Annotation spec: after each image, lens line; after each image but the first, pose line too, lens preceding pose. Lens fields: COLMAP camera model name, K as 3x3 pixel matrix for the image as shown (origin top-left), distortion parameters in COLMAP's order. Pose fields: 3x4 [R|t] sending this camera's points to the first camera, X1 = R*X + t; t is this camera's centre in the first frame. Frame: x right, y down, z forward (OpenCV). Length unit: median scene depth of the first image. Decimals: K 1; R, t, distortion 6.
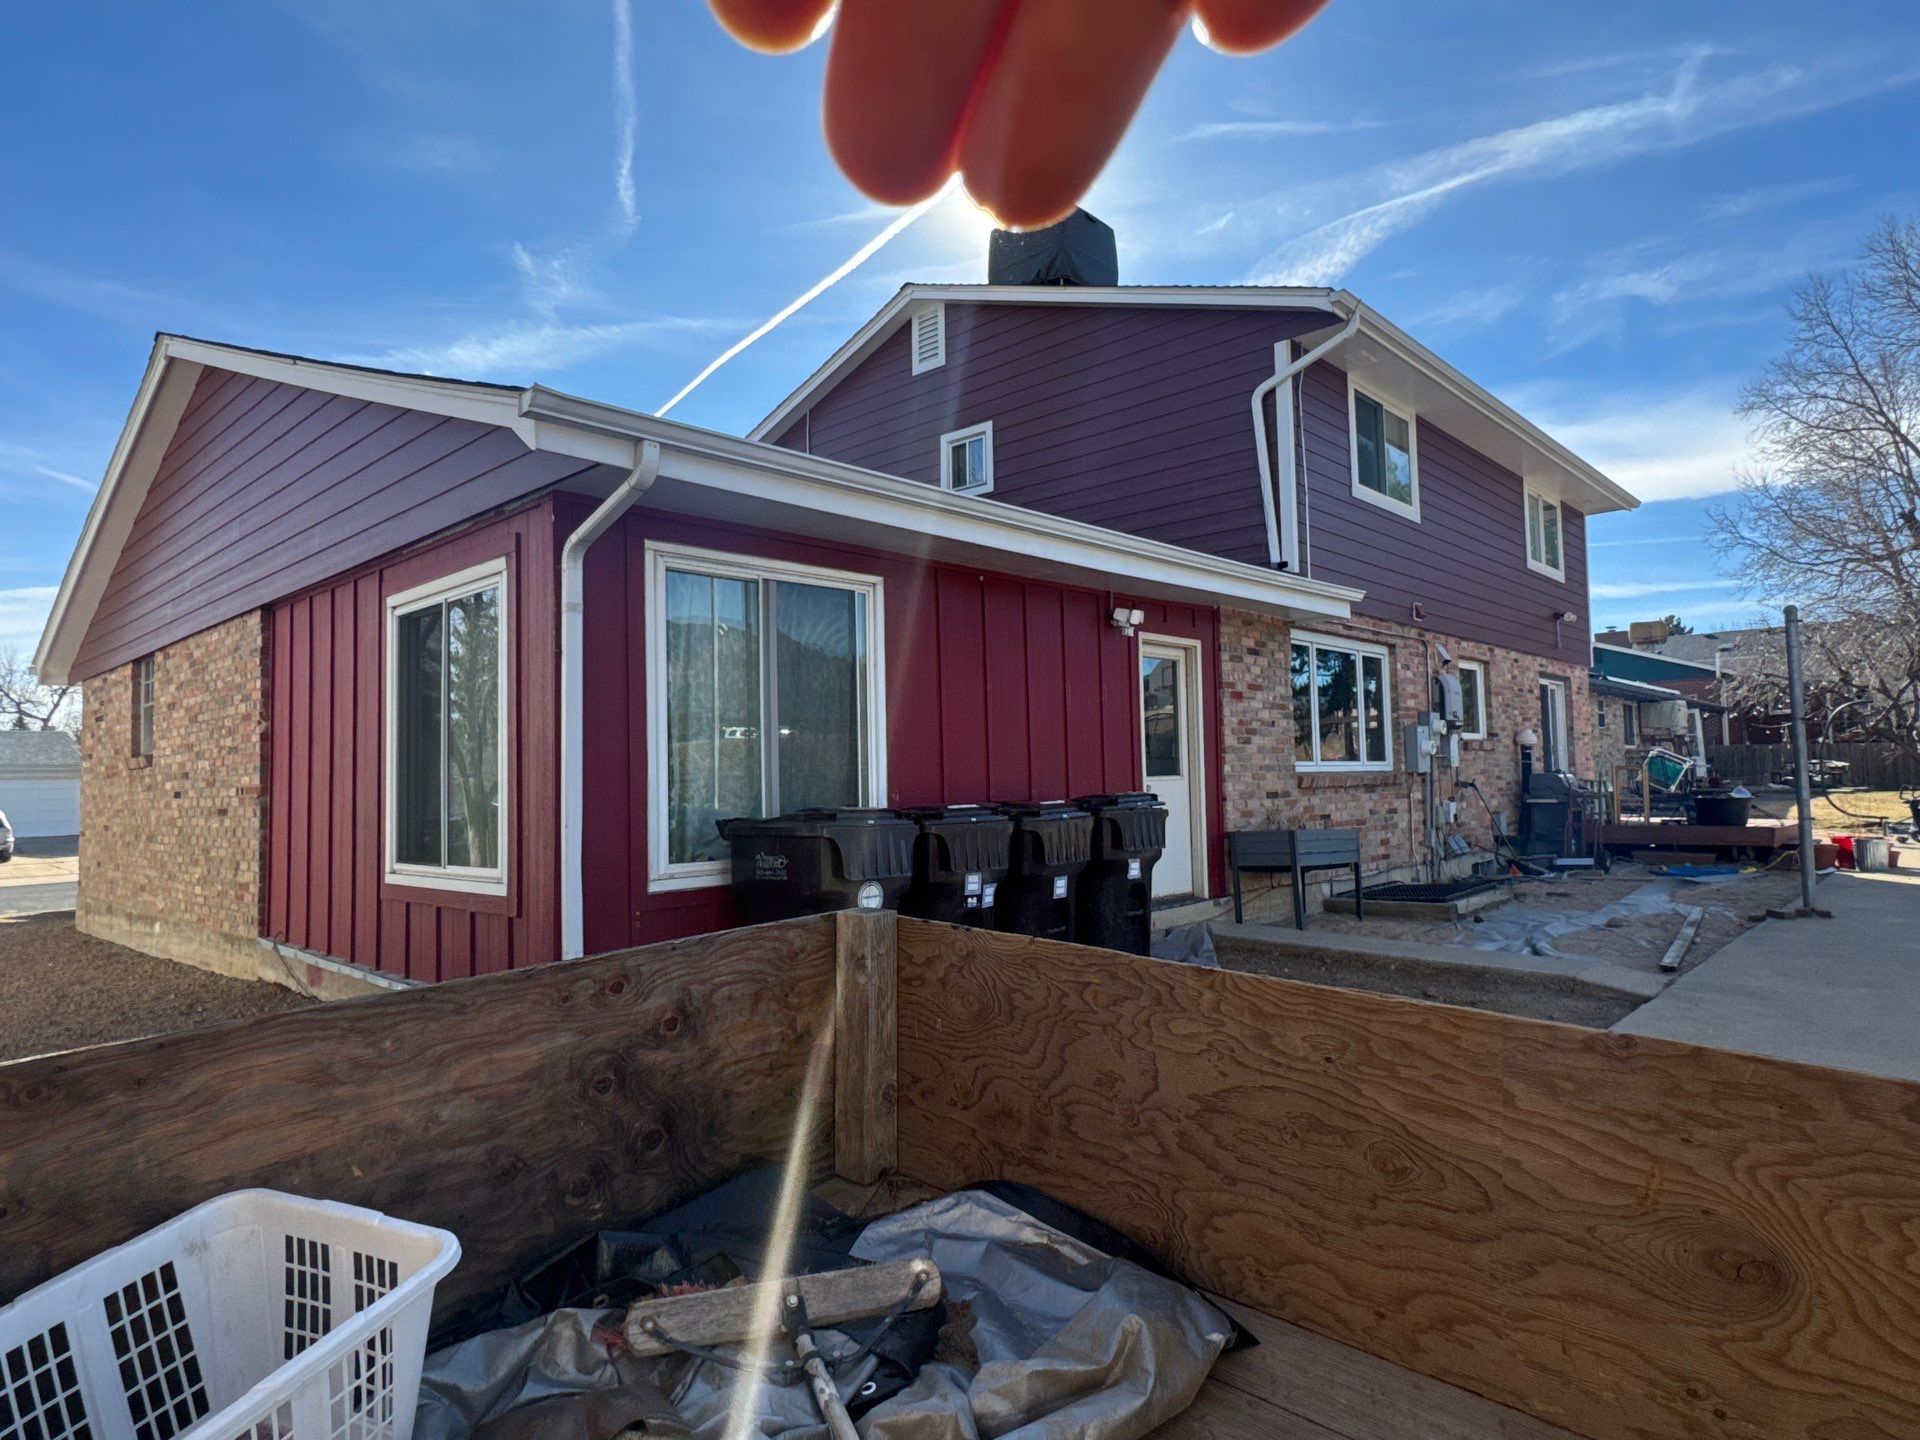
lens RADIAL K [[1119.2, 0, 1006.5], [0, 1119.2, 722.1], [0, 0, 1]] dist [-0.000904, -0.001727]
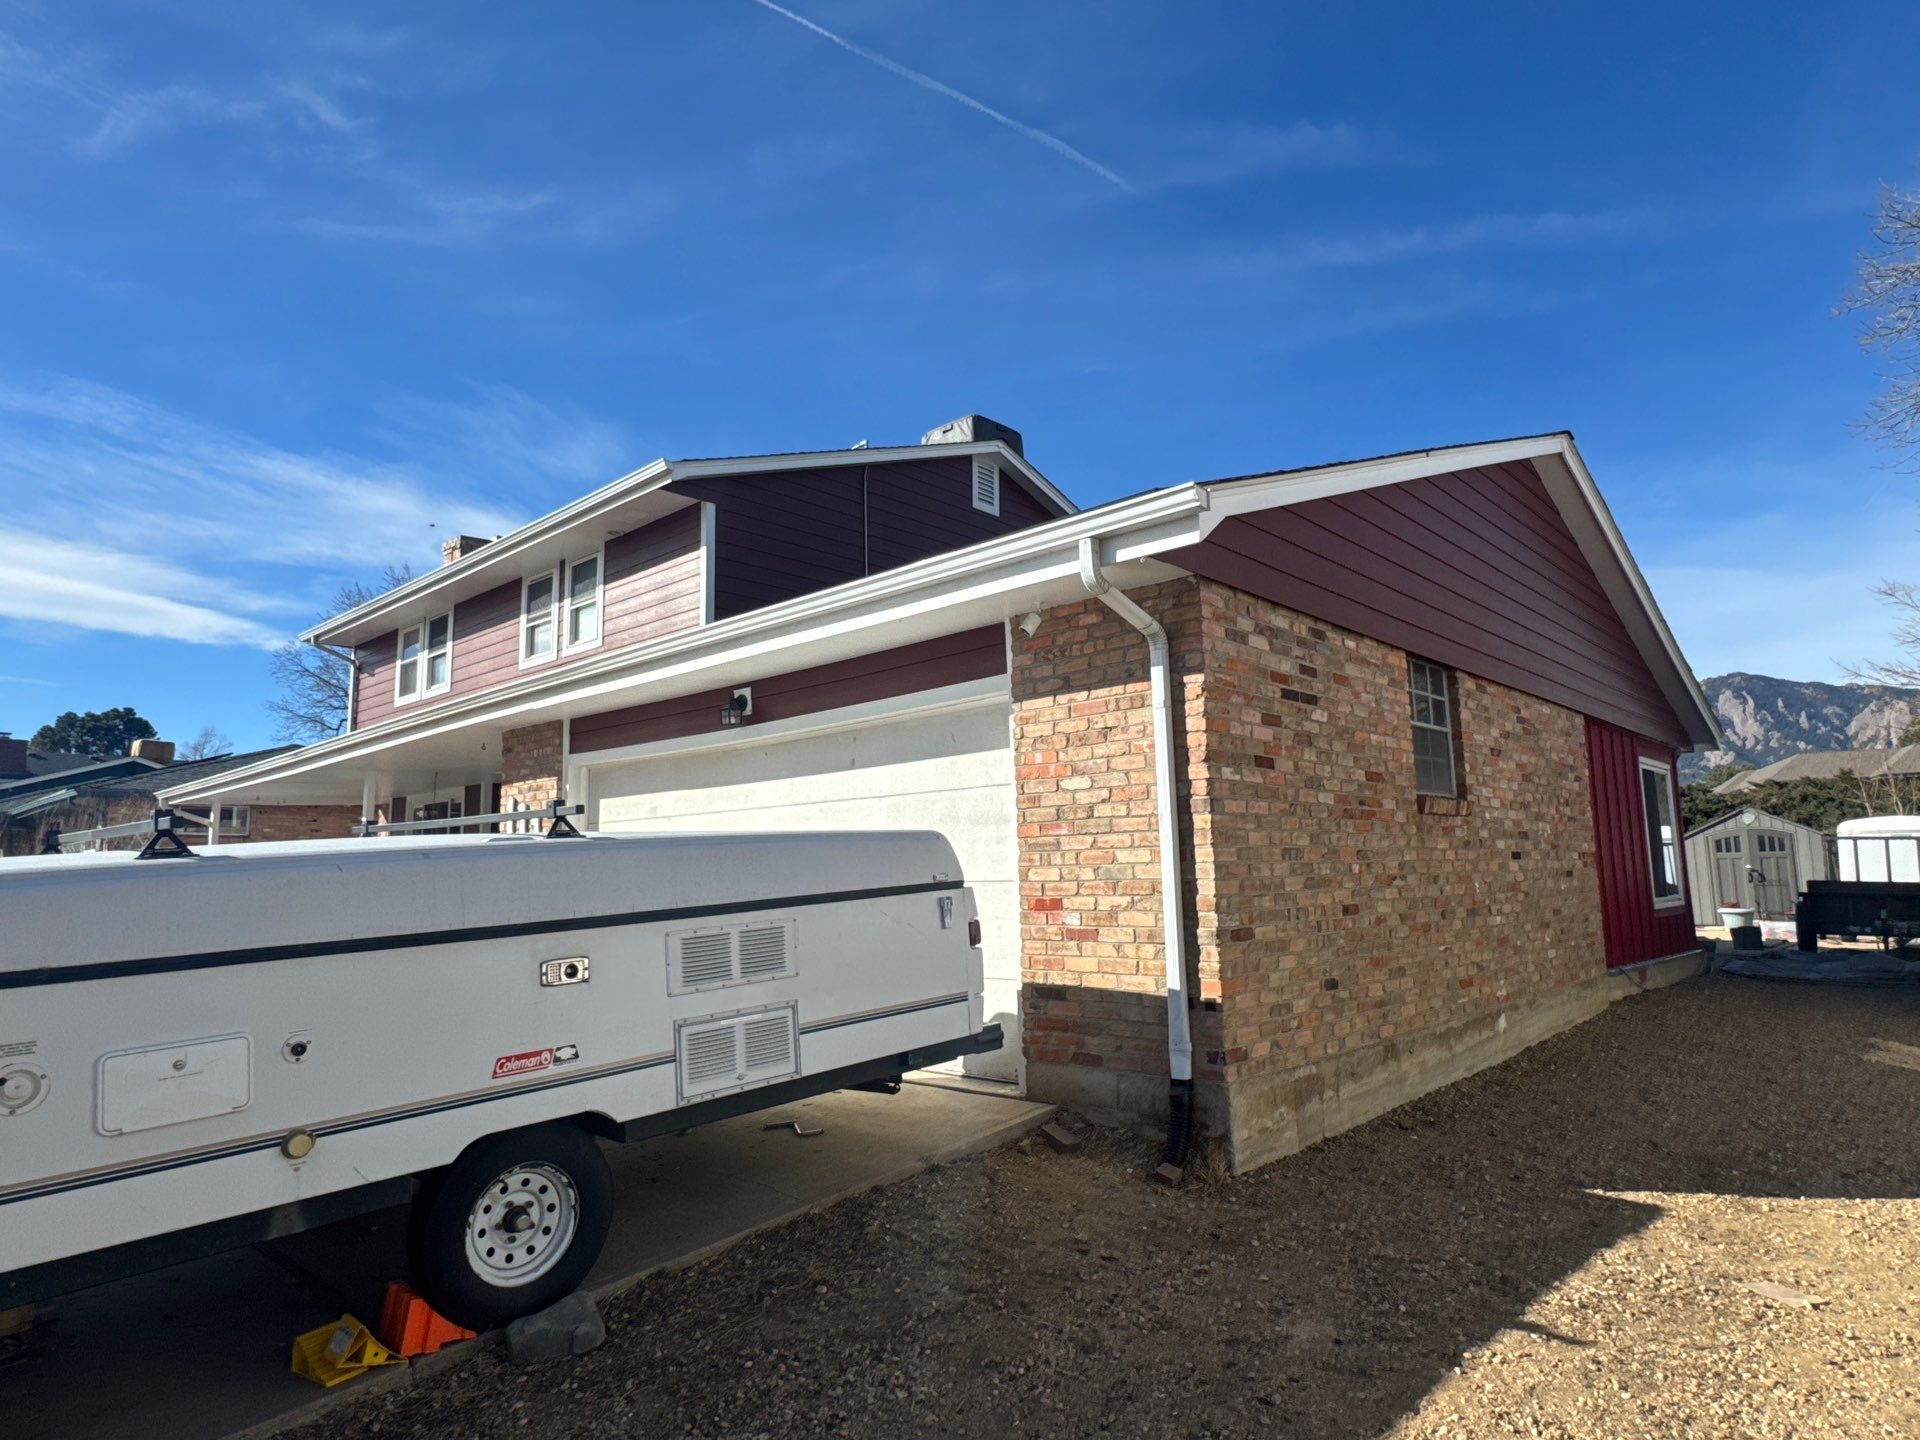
lens RADIAL K [[1119.2, 0, 950.4], [0, 1119.2, 724.0], [0, 0, 1]] dist [-0.000904, -0.001727]
pose [[0.008810, 0.164981, 0.986257, -1.582978], [-0.030618, 0.985878, -0.164644, 0.117894], [-0.999492, -0.028747, 0.013737, 1.389160]]
